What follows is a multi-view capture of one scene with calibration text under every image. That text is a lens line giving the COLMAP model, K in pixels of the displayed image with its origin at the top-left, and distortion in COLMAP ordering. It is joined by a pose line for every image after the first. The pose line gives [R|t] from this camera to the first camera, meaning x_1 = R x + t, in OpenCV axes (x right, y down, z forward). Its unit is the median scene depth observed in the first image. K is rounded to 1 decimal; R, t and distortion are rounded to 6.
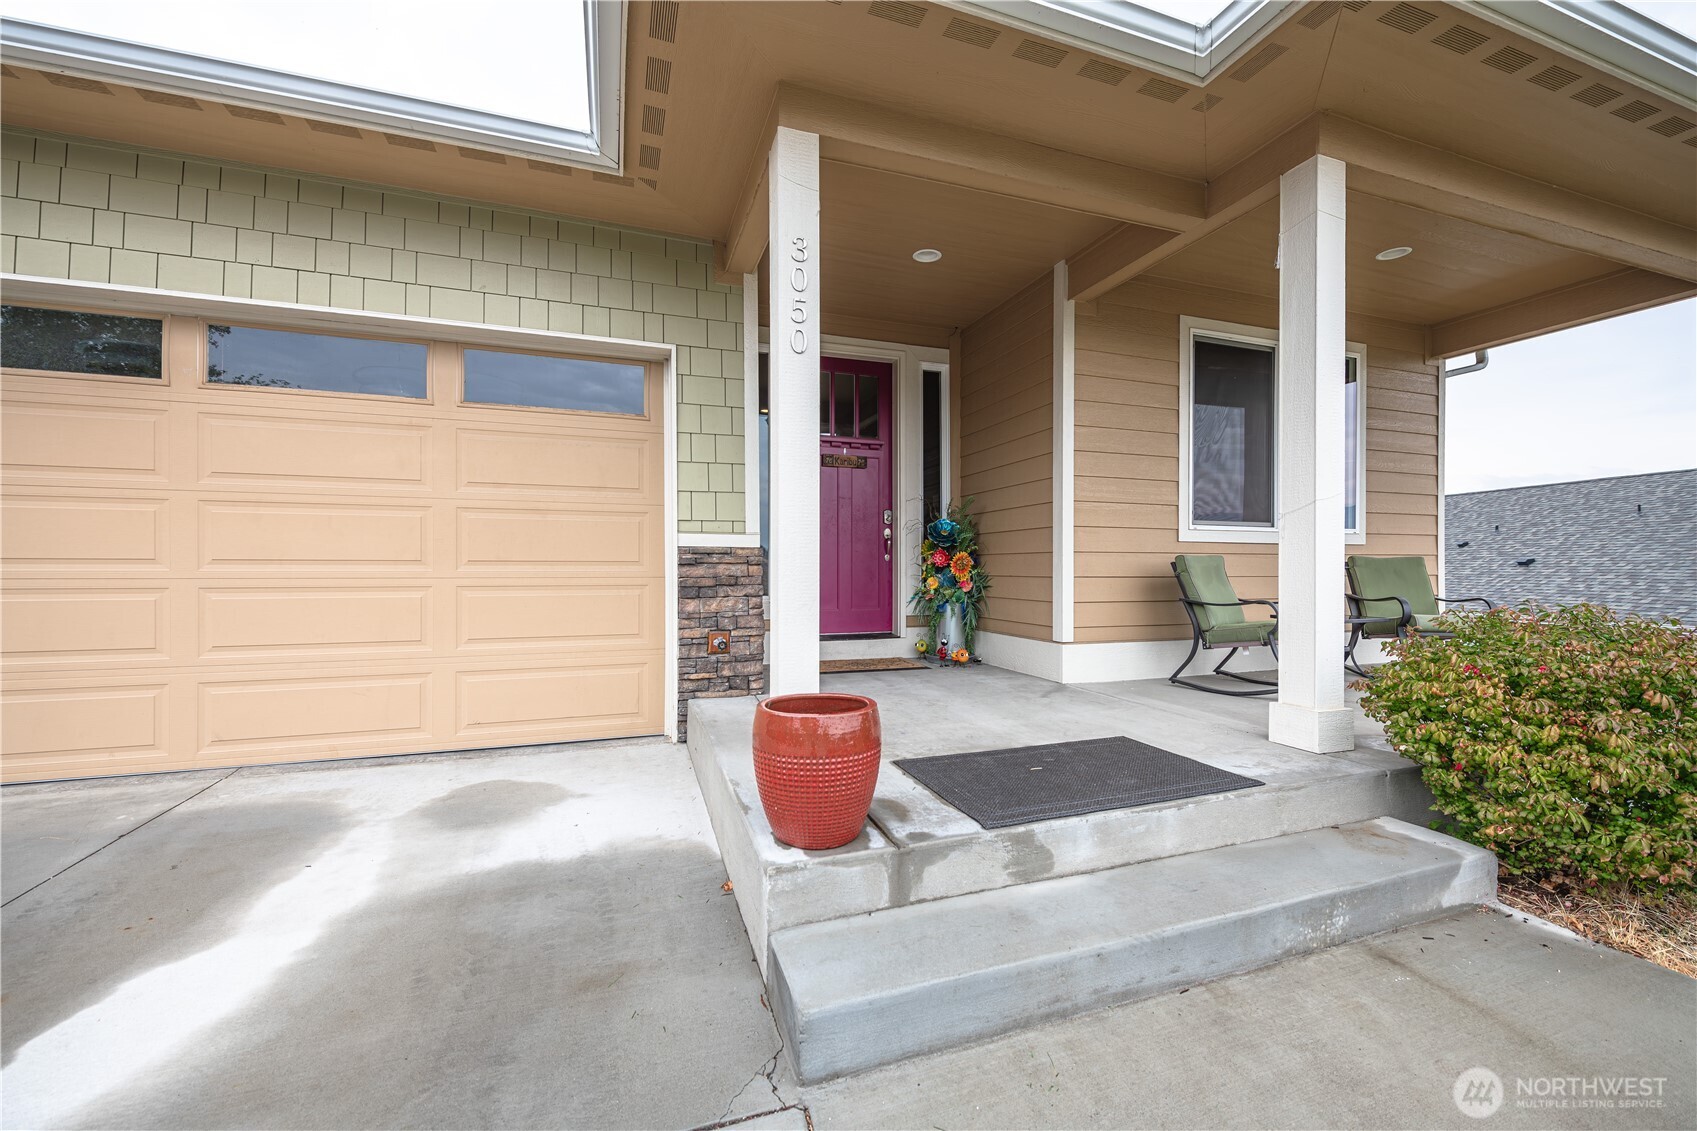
lens RADIAL K [[675.2, 0, 849.5], [0, 675.2, 561.7], [0, 0, 1]] dist [0.002098, -0.000263]
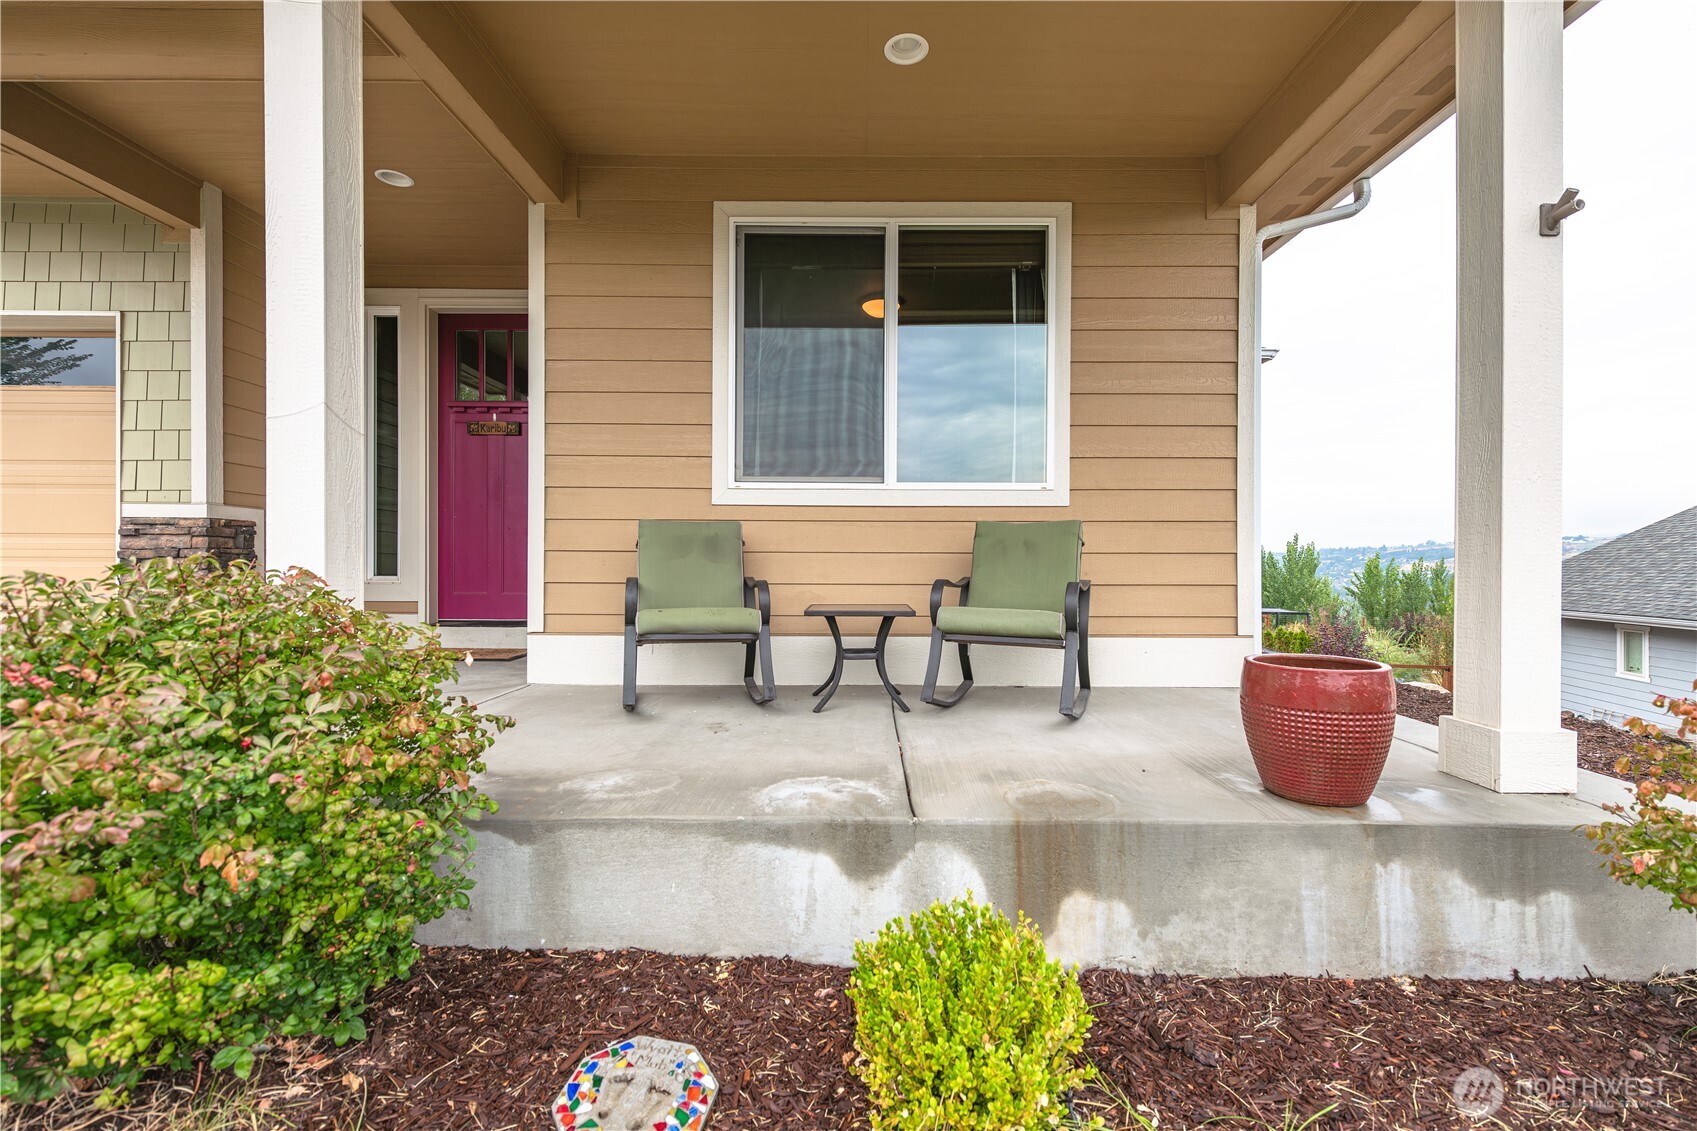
lens RADIAL K [[805.8, 0, 854.5], [0, 805.8, 554.4], [0, 0, 1]] dist [0.001904, -0.000137]
pose [[0.940638, 0.000830, -0.339409, 1.001249], [-0.001198, 0.999999, -0.000872, 0.027175], [0.339408, 0.001227, 0.940638, 0.228751]]
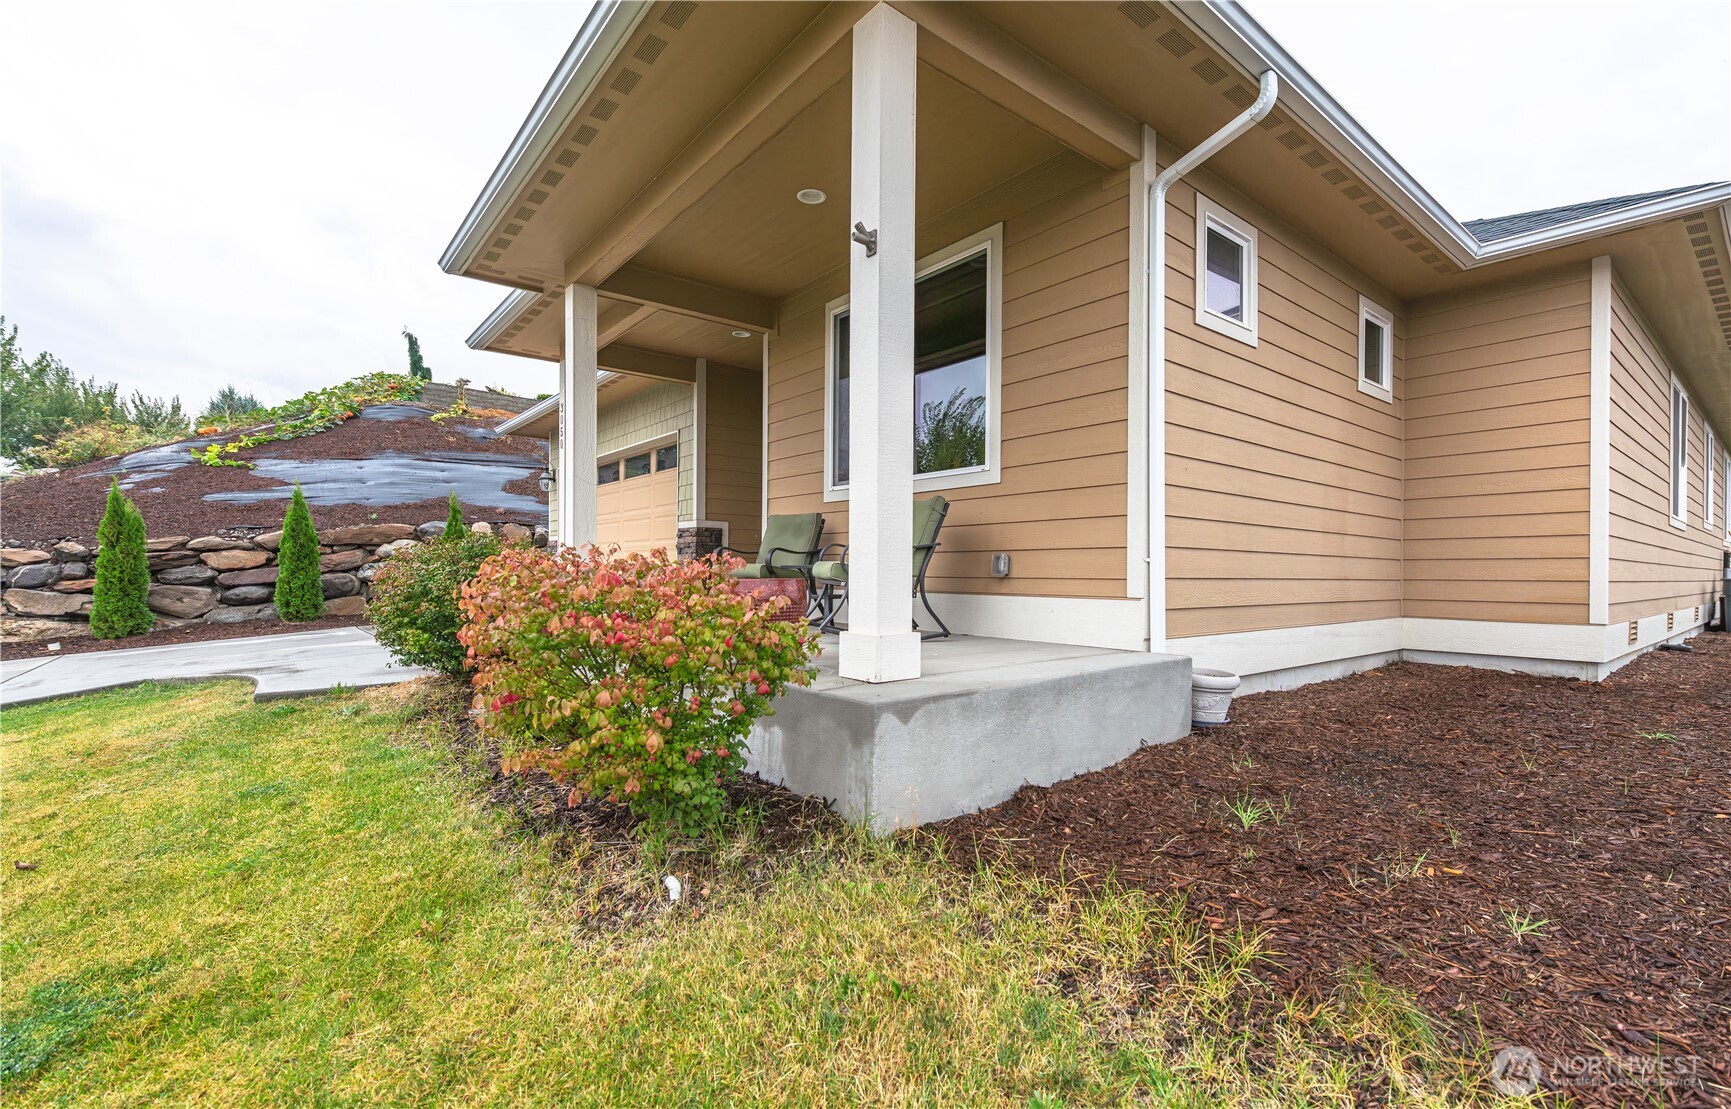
lens RADIAL K [[766.1, 0, 875.2], [0, 766.1, 563.9], [0, 0, 1]] dist [0.001608, -0.000028]
pose [[0.333950, -0.008996, -0.942548, 1.843490], [-0.006030, 0.999914, -0.011680, 0.093084], [0.942572, 0.009584, 0.333867, 0.694319]]
